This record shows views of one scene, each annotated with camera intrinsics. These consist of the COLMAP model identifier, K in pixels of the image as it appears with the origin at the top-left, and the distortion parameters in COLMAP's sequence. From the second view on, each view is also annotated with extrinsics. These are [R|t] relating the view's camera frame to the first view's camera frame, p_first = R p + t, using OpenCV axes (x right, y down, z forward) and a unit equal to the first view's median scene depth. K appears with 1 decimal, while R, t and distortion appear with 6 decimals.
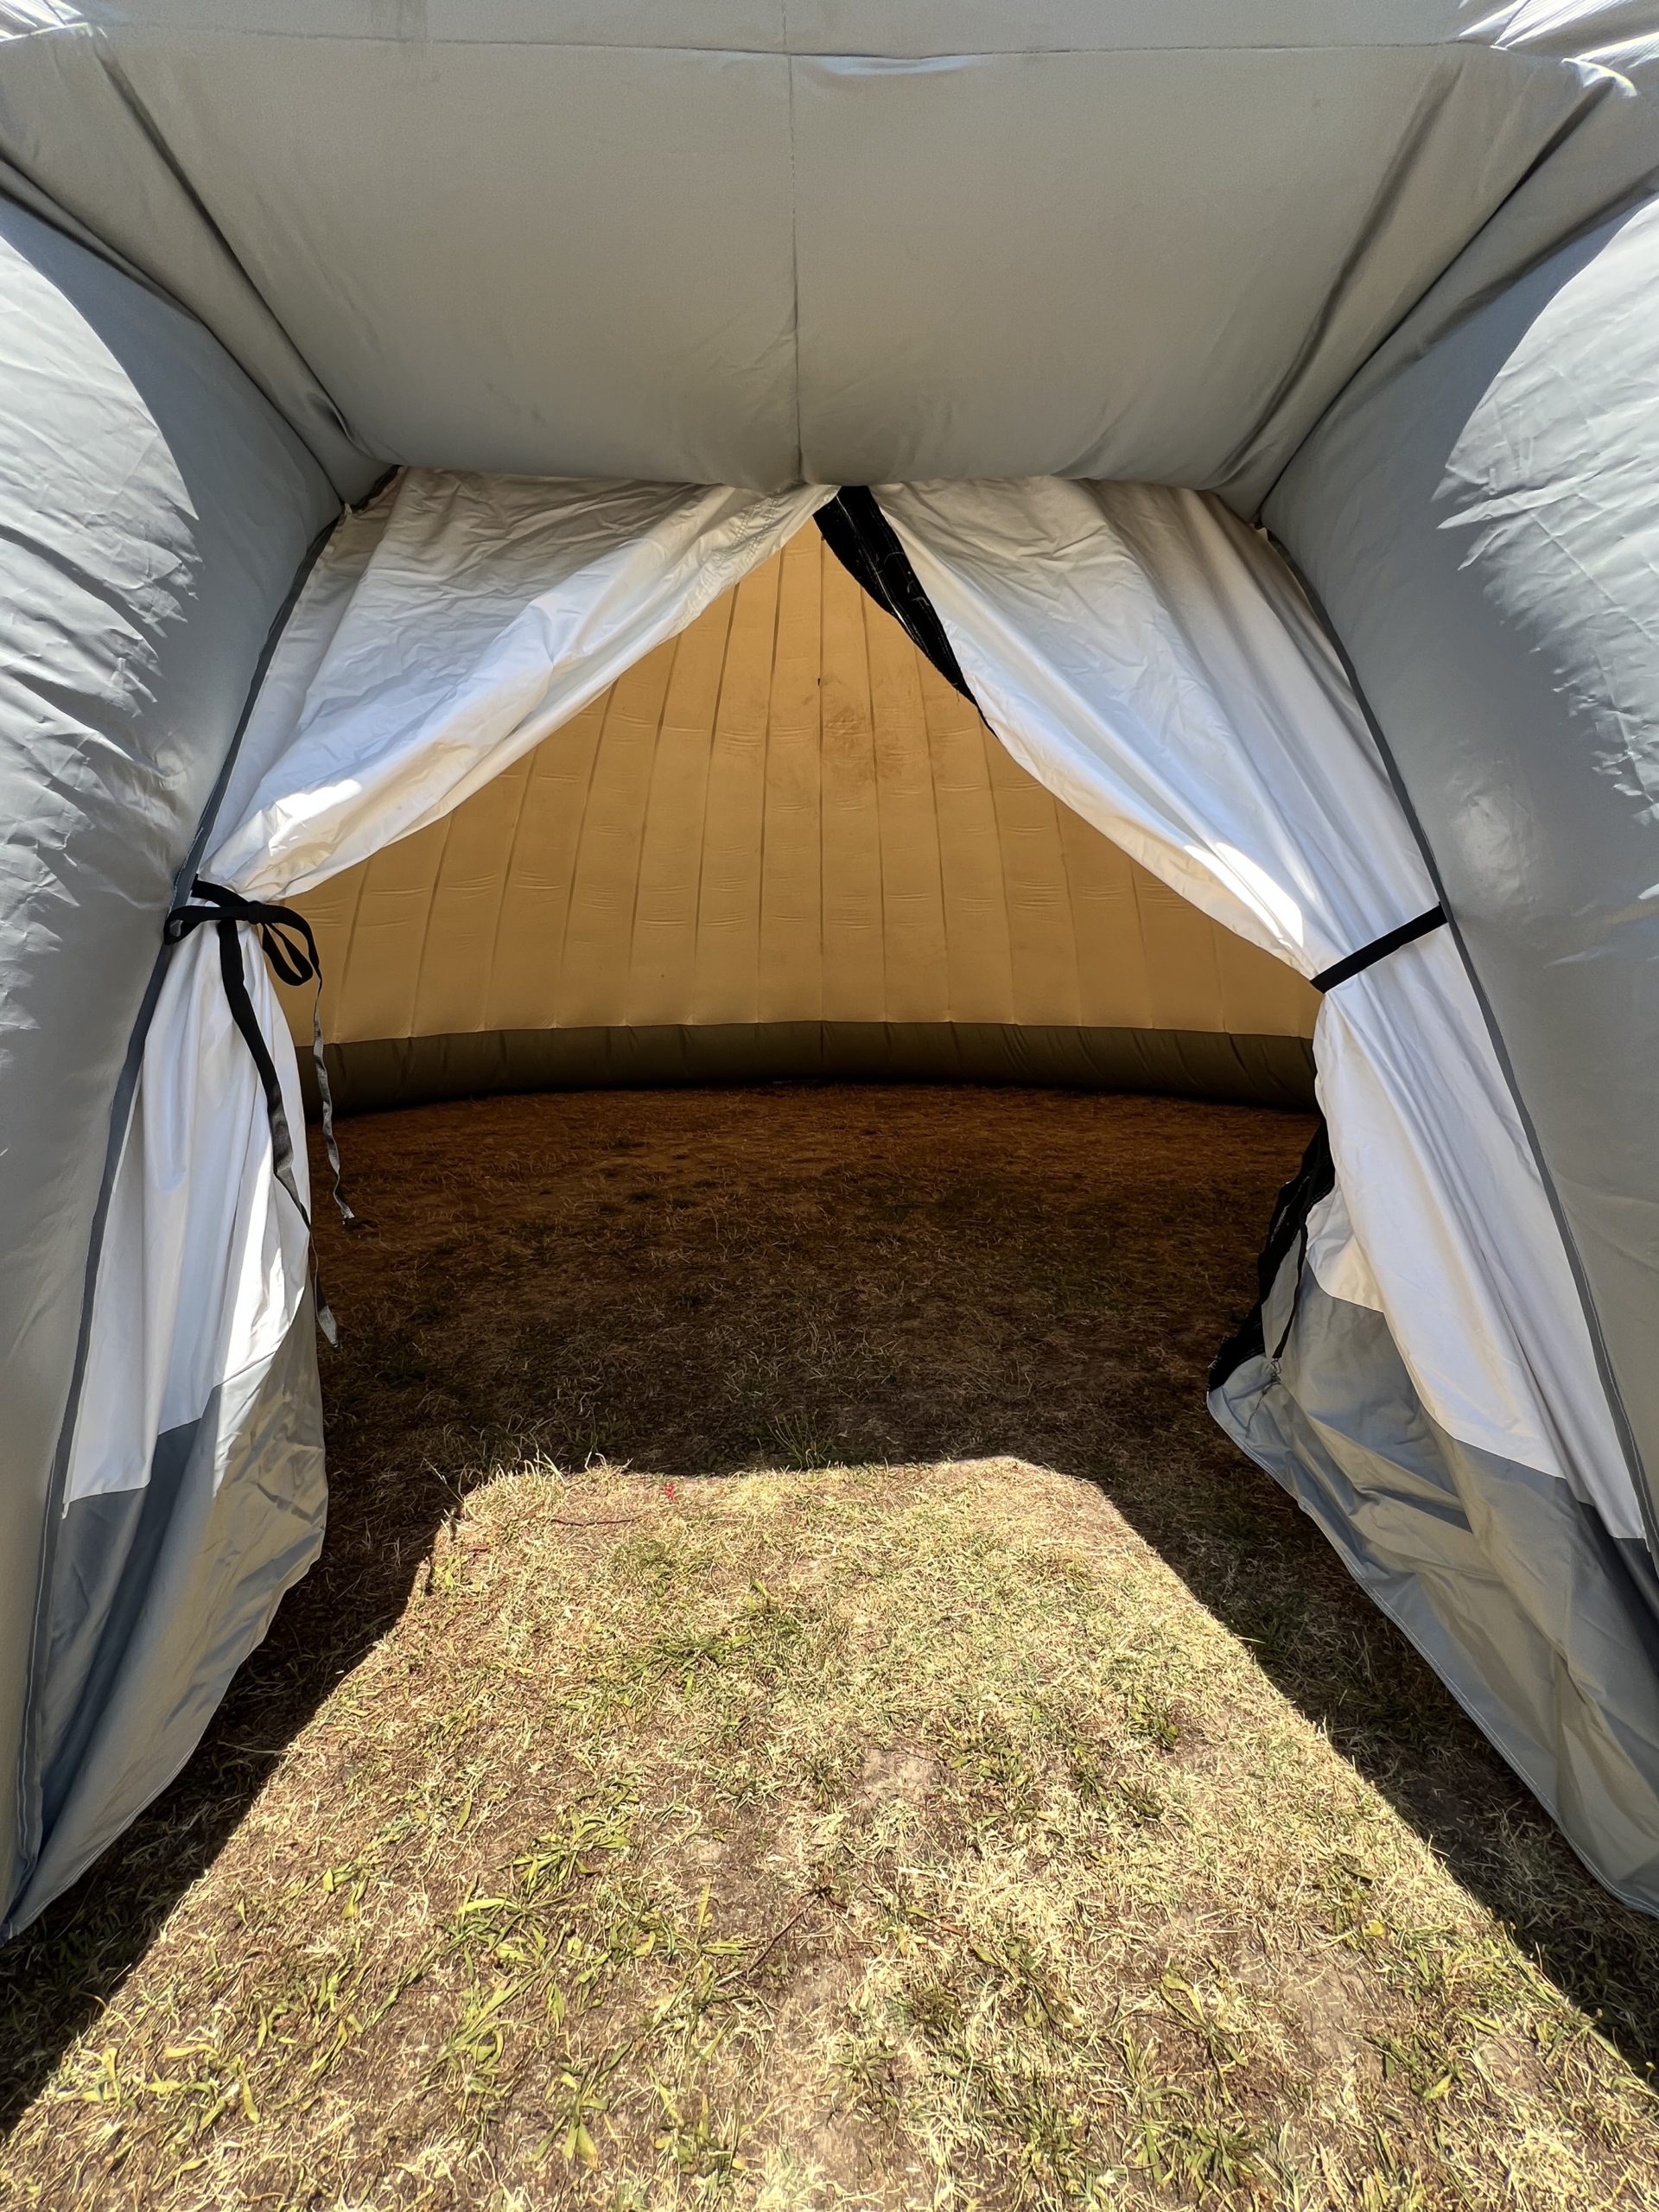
lens RADIAL K [[886.8, 0, 835.5], [0, 886.8, 1101.0], [0, 0, 1]] dist [0.001317, -0.000126]
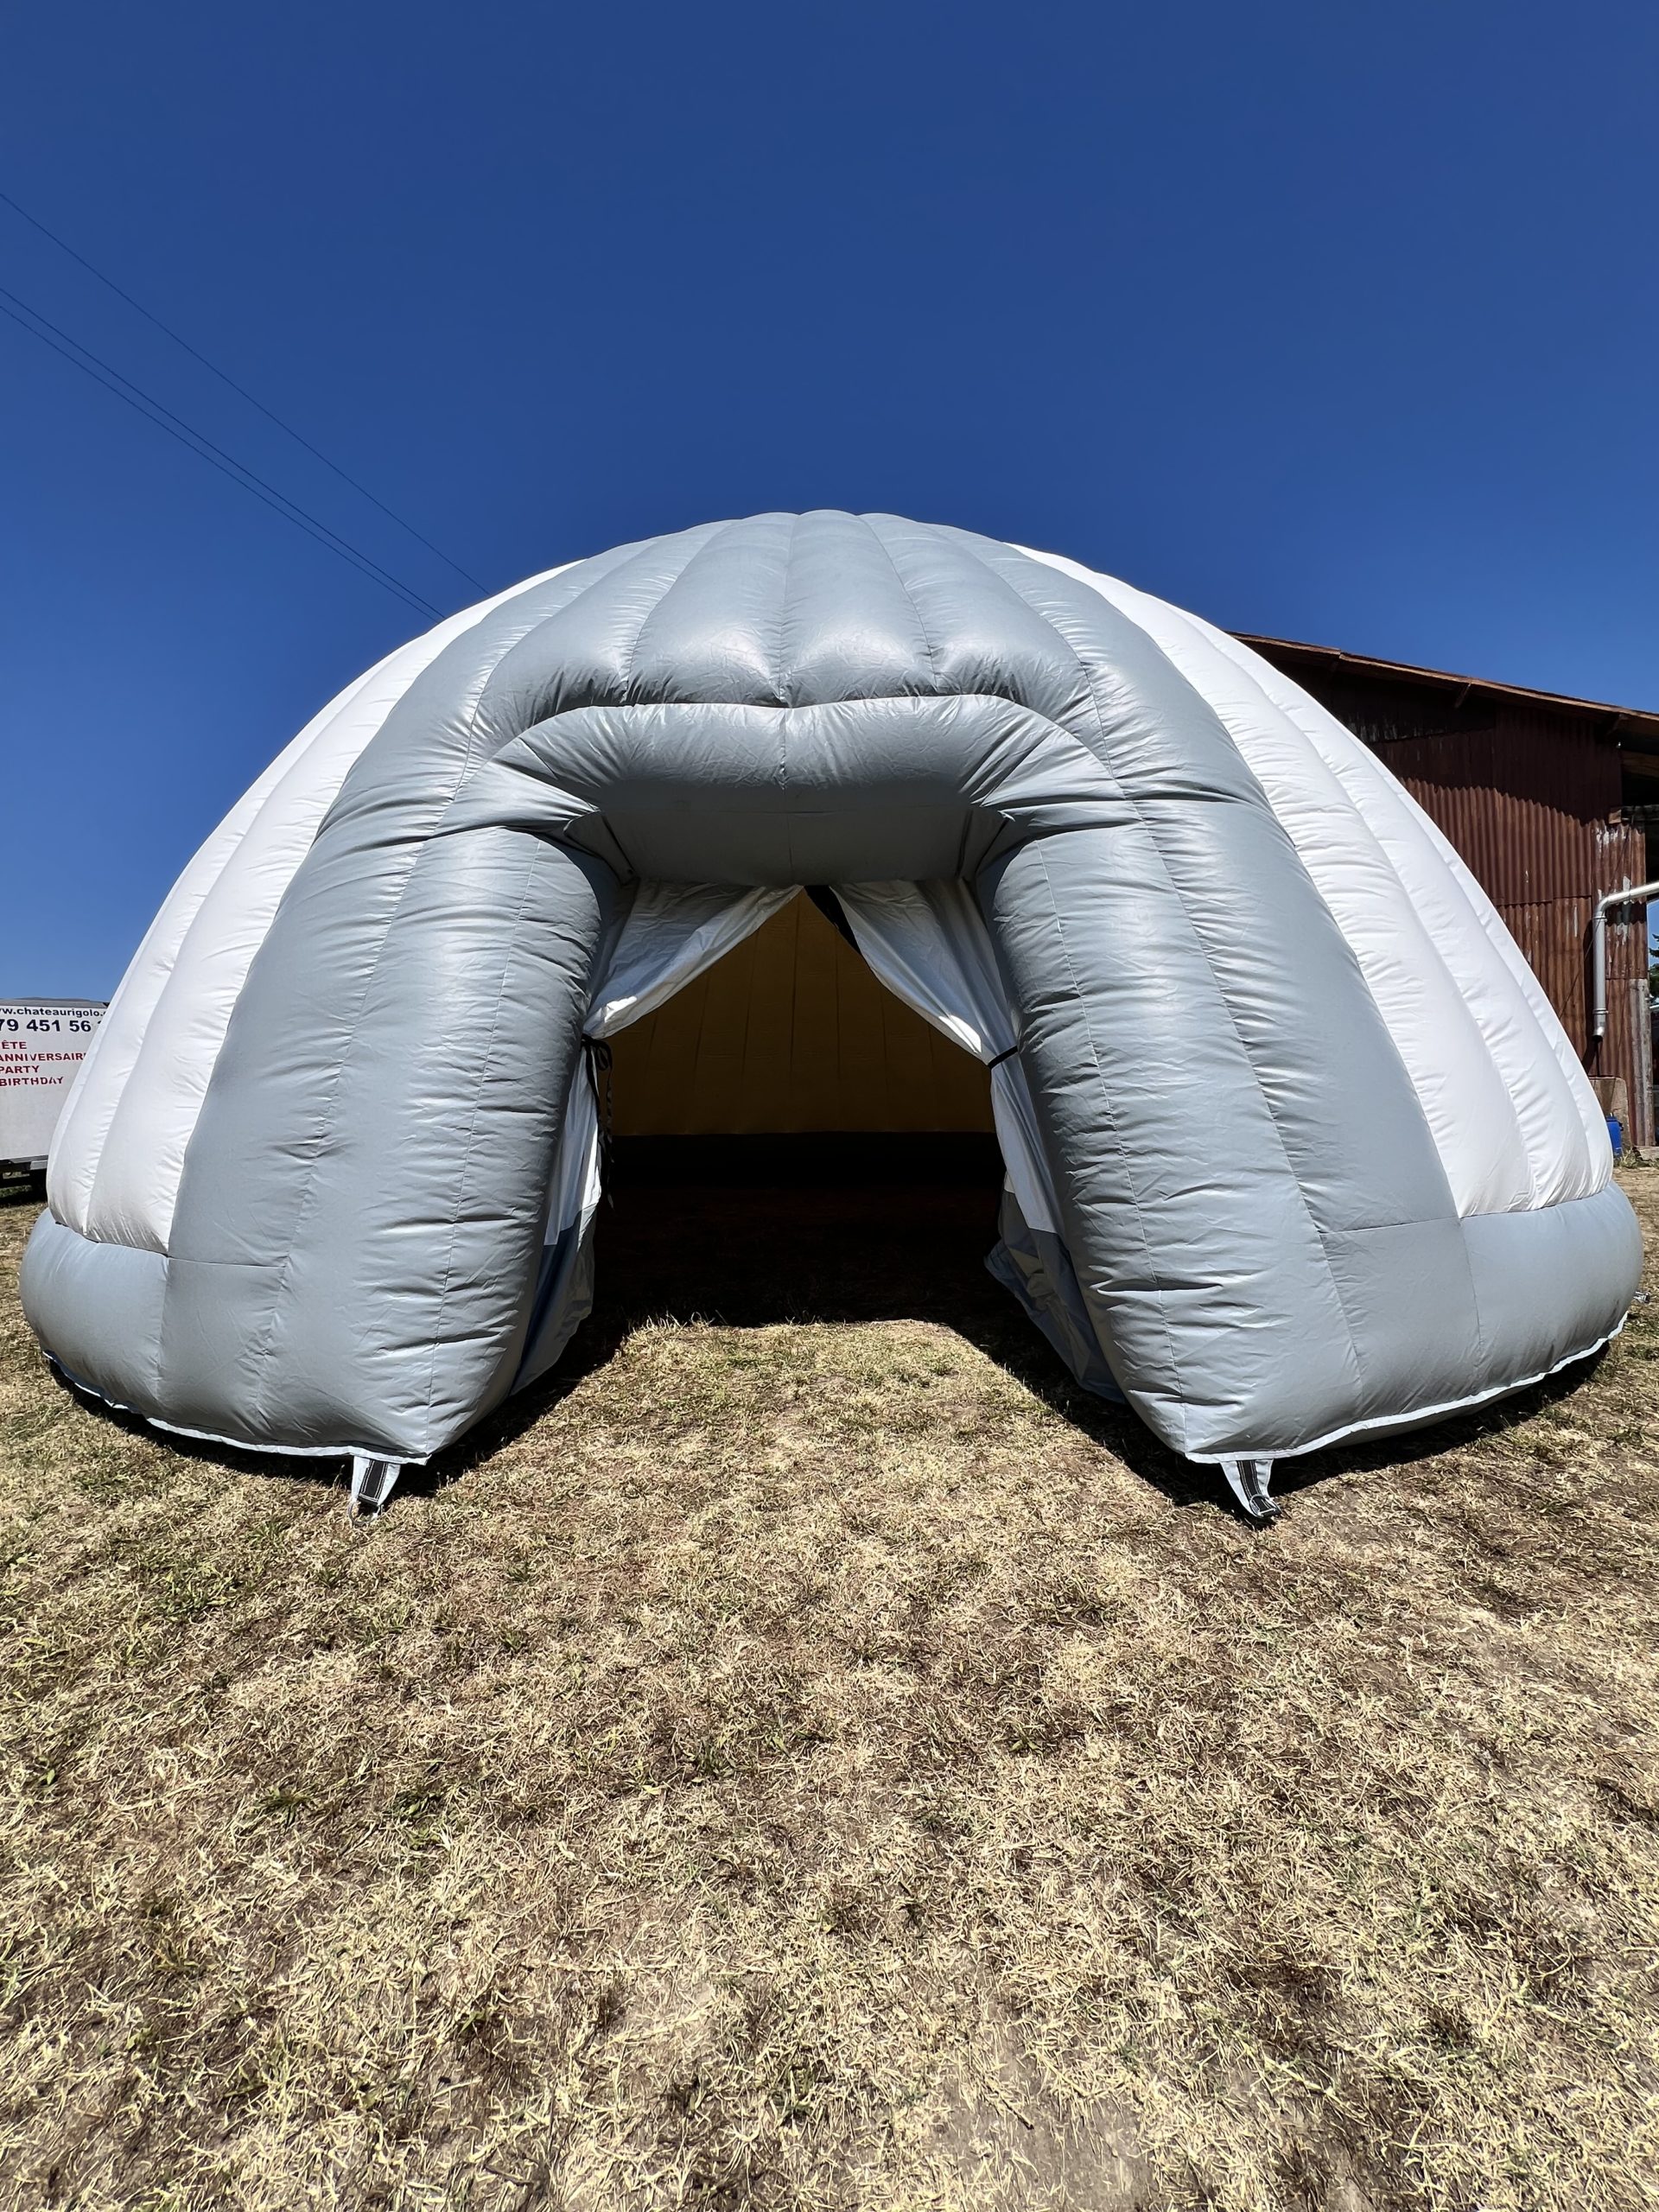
lens RADIAL K [[886.8, 0, 826.5], [0, 886.8, 1101.1], [0, 0, 1]] dist [0.001317, -0.000126]
pose [[0.998662, -0.004557, -0.051518, 0.179075], [-0.003453, 0.988014, -0.154326, 0.348107], [0.051604, 0.154297, 0.986676, -1.484065]]
